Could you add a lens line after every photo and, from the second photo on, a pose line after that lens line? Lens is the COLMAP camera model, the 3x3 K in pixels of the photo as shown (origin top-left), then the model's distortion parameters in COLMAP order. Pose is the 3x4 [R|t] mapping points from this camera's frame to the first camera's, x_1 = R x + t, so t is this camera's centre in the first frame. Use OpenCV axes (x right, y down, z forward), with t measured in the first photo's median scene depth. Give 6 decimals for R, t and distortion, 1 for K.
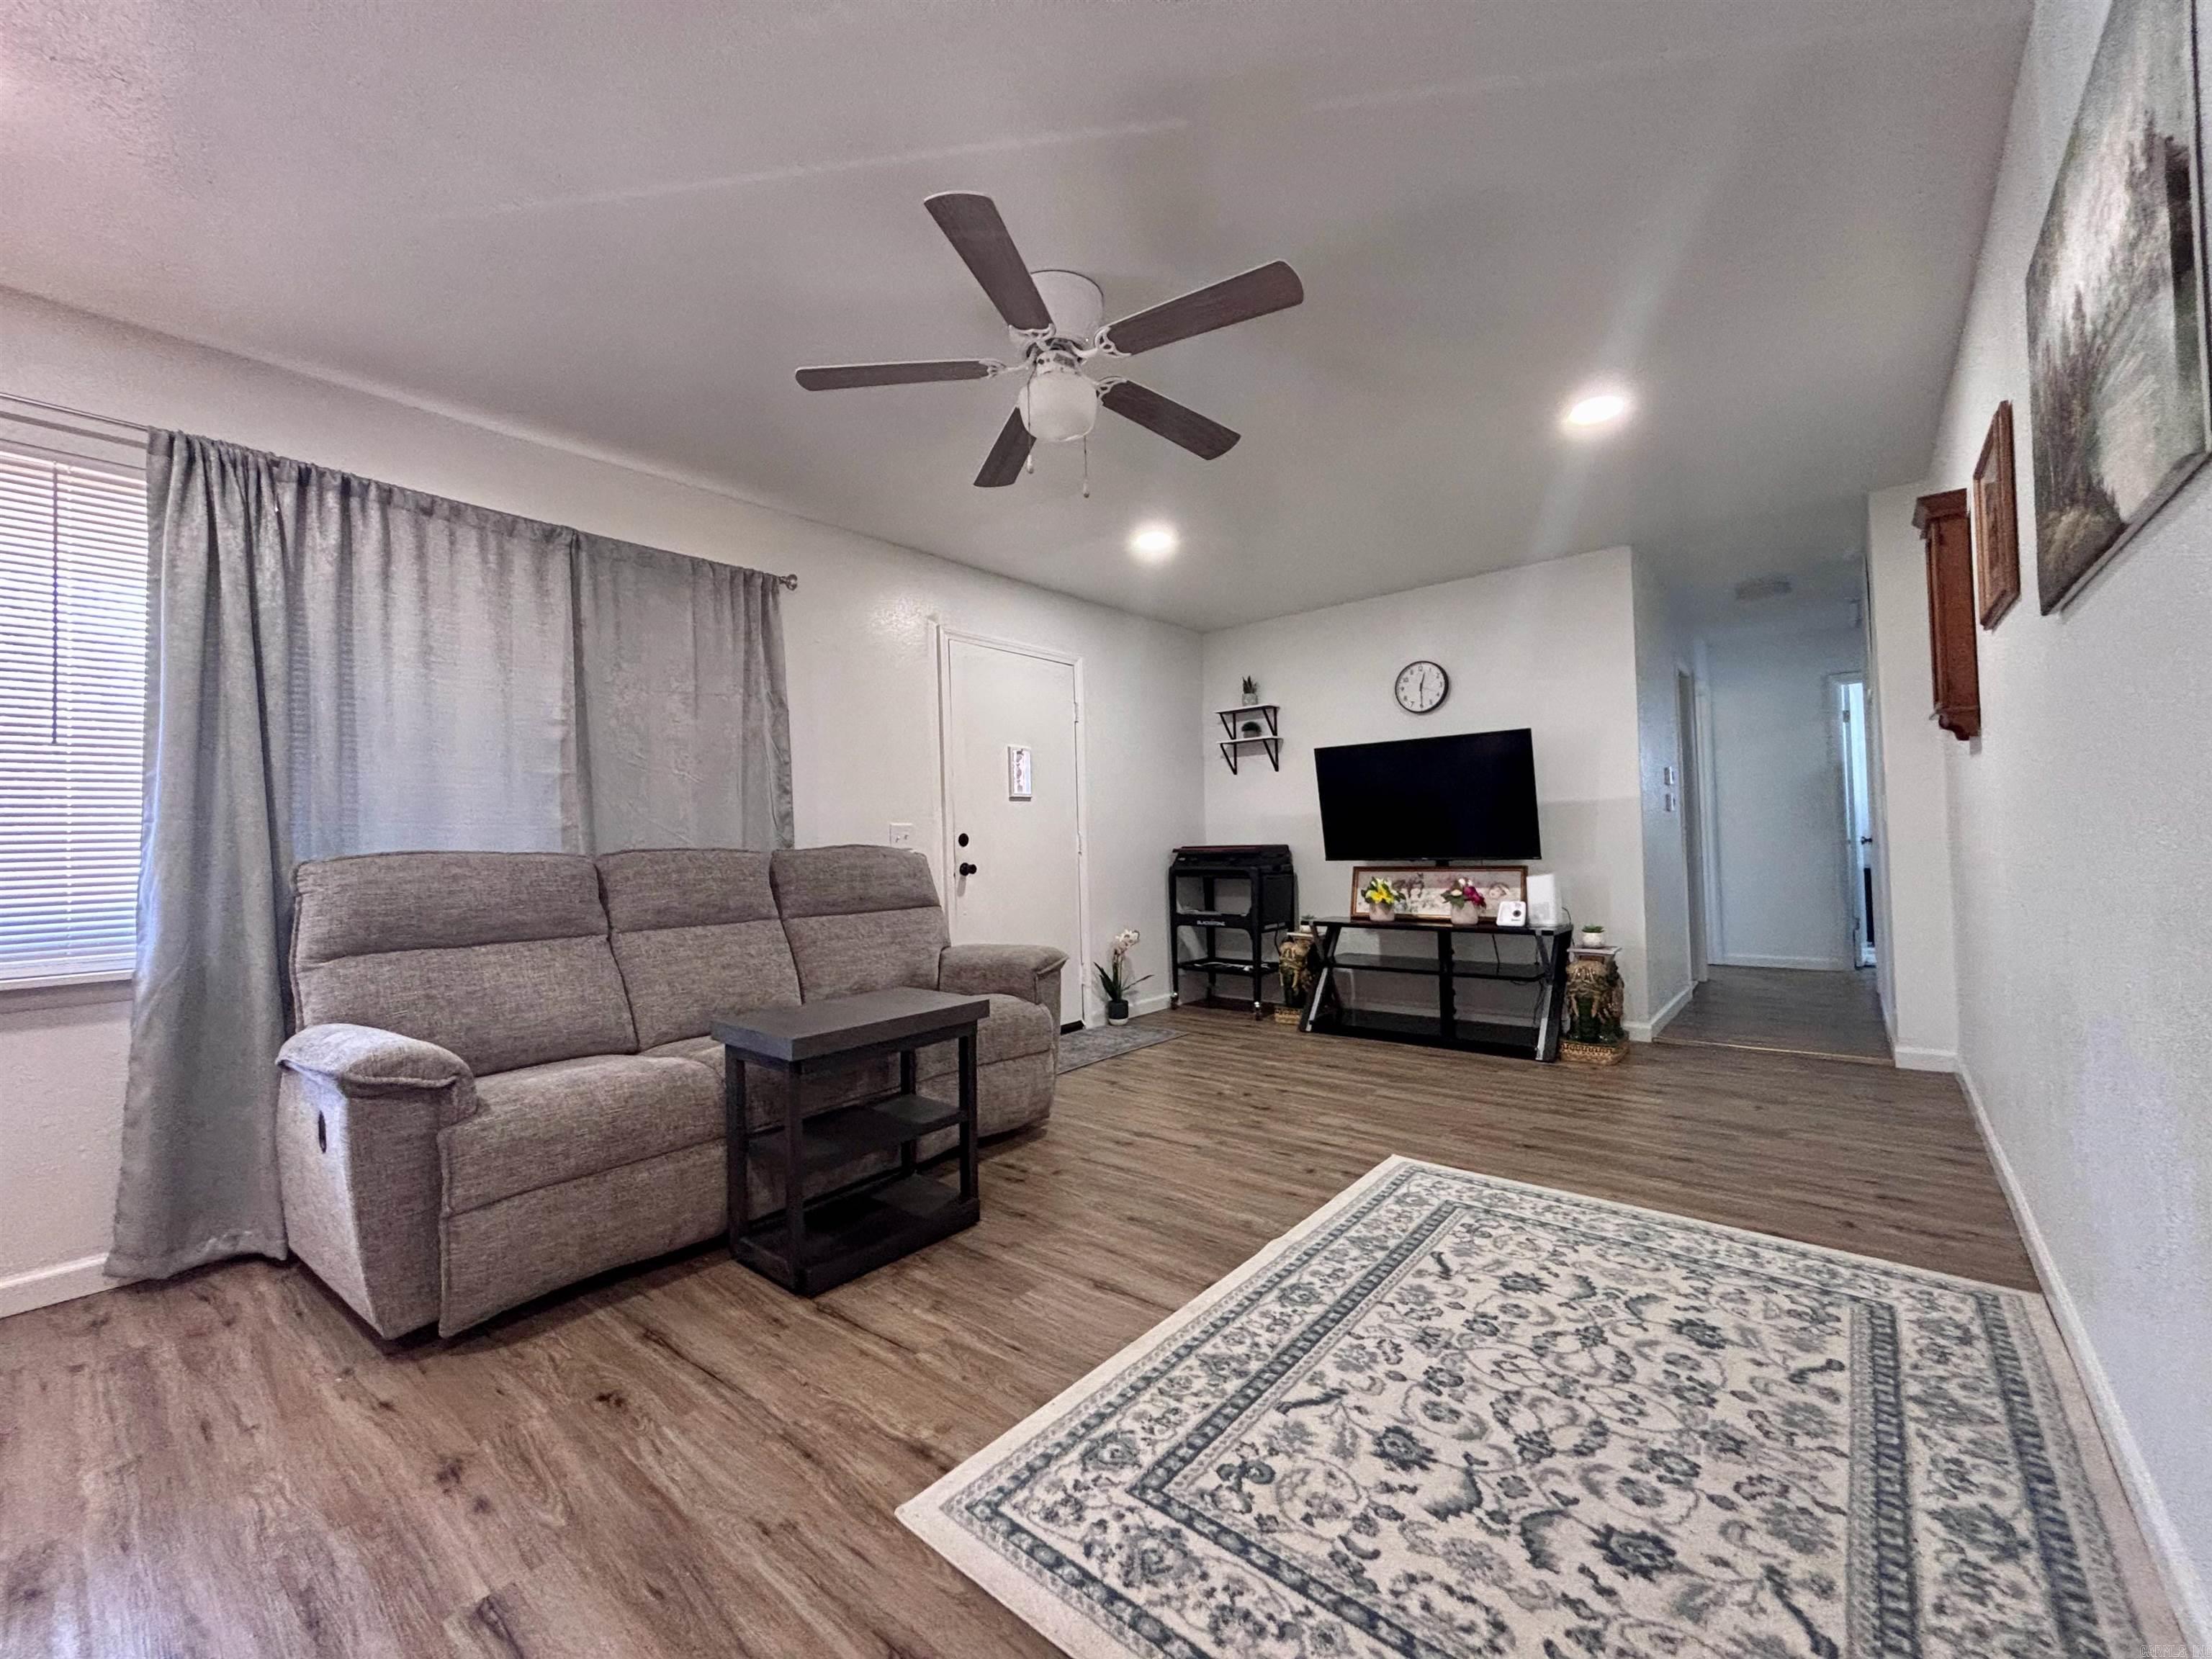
lens RADIAL K [[892.8, 0, 1107.2], [0, 892.8, 818.1], [0, 0, 1]] dist [-0.003673, 0.000992]
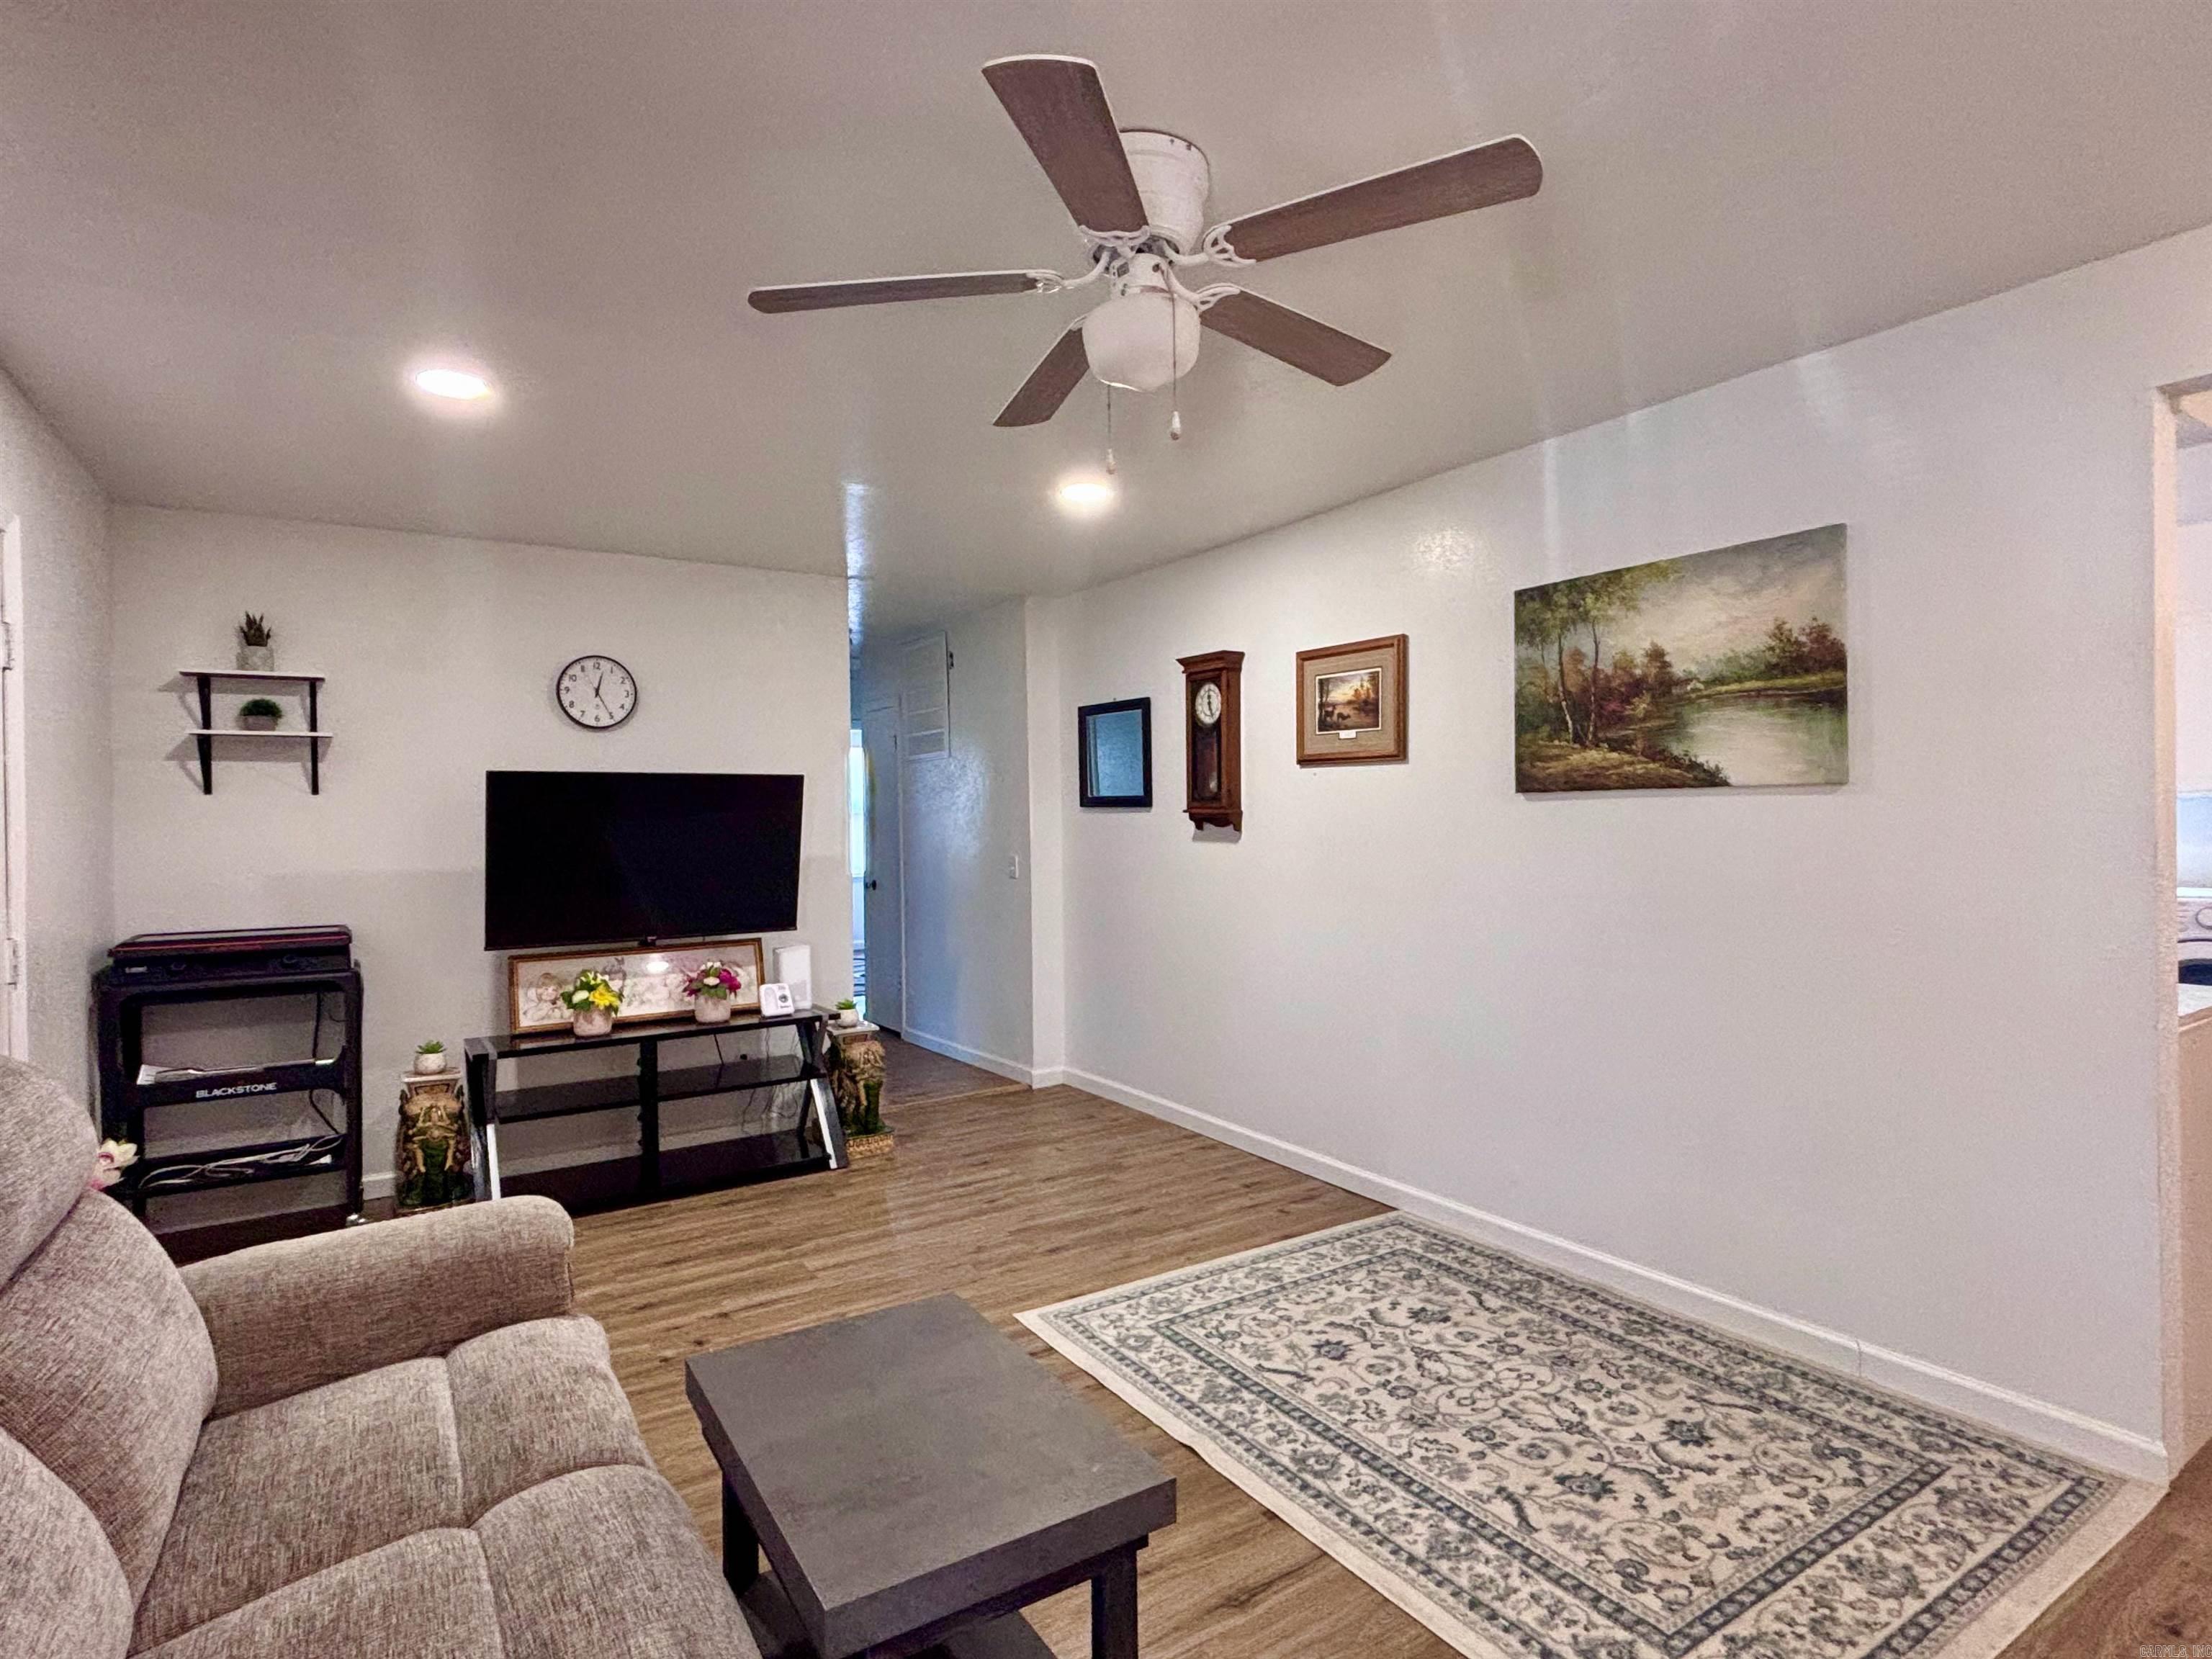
lens RADIAL K [[1142.8, 0, 1103.6], [0, 1142.8, 826.5], [0, 0, 1]] dist [-0.011825, 0.006625]
pose [[0.295312, 0.012534, 0.955319, -0.969393], [-0.020812, 0.999761, -0.006684, -0.106581], [-0.955174, -0.017908, 0.295502, 0.870368]]
